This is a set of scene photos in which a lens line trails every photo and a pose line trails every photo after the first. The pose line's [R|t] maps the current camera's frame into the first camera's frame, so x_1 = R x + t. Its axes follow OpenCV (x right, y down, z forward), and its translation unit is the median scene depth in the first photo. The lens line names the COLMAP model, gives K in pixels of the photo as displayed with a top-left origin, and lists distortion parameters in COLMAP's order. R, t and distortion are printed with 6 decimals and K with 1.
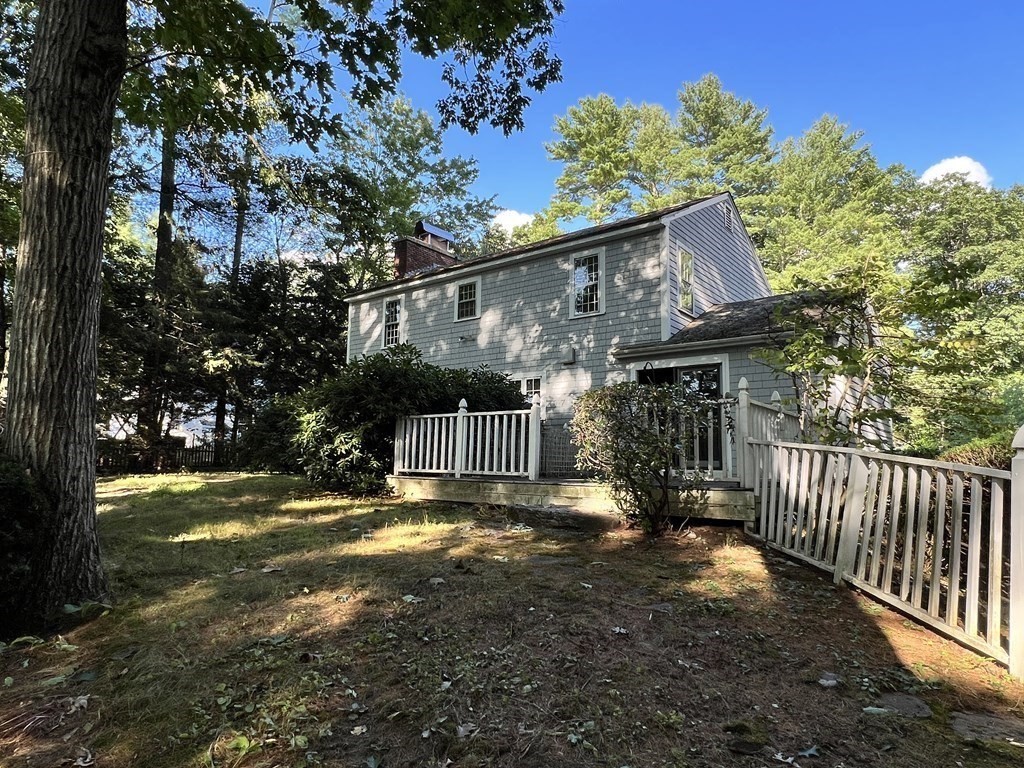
lens RADIAL K [[597.3, 0, 512.0], [0, 597.3, 384.0], [0, 0, 1]] dist [-0.000073, -0.001964]
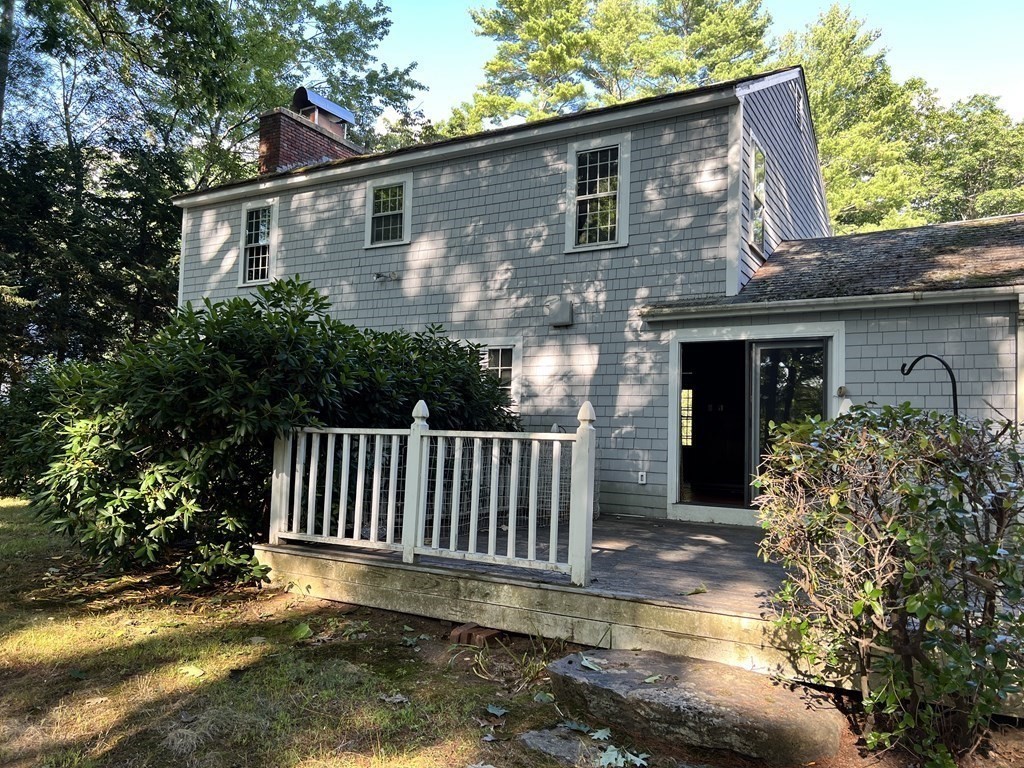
lens RADIAL K [[735.6, 0, 512.0], [0, 735.6, 384.0], [0, 0, 1]] dist [0.064168, -0.073522]
pose [[0.988732, 0.025684, 0.147474, -0.055823], [-0.034765, 0.997633, 0.059335, -0.015562], [-0.145601, -0.063794, 0.987285, 0.222682]]
